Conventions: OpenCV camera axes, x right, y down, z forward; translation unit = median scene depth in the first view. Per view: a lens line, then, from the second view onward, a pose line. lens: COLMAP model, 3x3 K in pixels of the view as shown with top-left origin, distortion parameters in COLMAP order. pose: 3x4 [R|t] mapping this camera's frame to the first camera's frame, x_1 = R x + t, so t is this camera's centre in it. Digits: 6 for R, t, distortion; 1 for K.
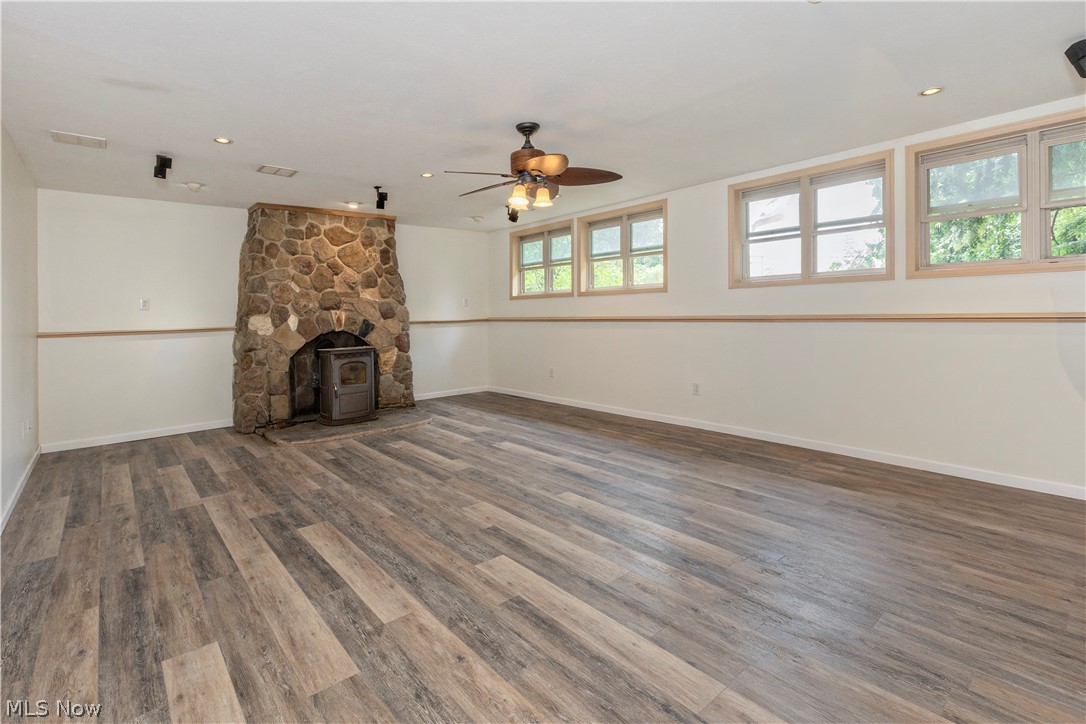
lens RADIAL K [[485.0, 0, 480.5], [0, 485.0, 301.8], [0, 0, 1]] dist [-0.000039, 0.000045]
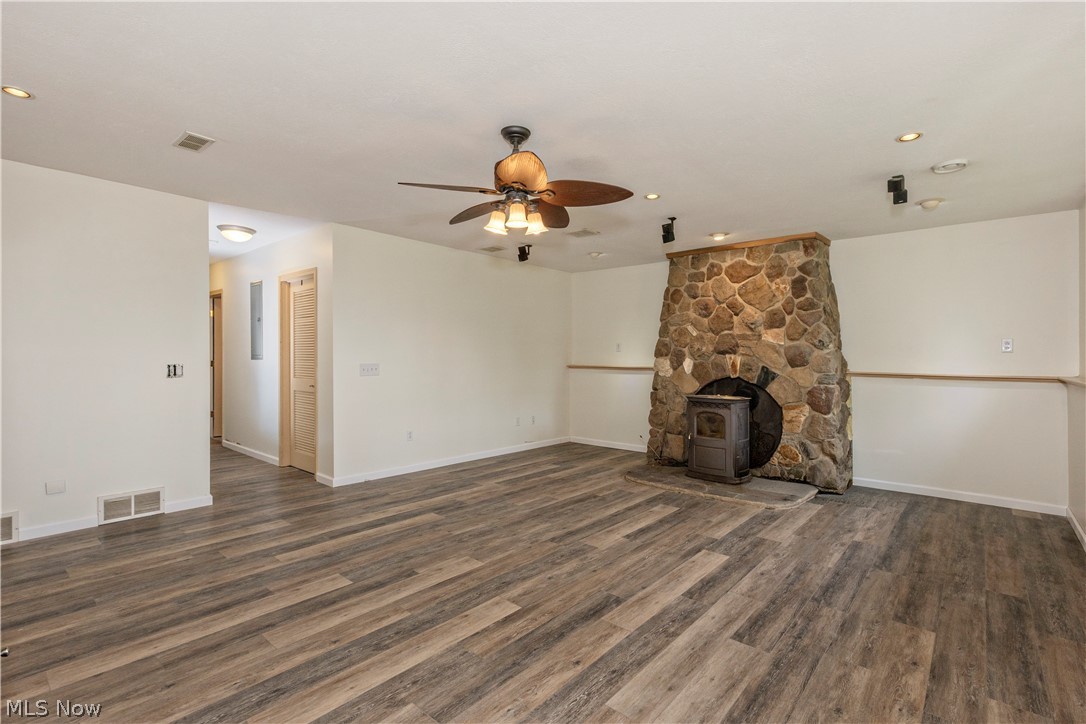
lens RADIAL K [[506.0, 0, 618.2], [0, 506.0, 345.3], [0, 0, 1]] dist [-0.002069, -0.000441]
pose [[0.273459, 0.002637, -0.961880, 0.575547], [0.004261, 0.999983, 0.003953, -0.004527], [0.961874, -0.005180, 0.273443, 0.563129]]
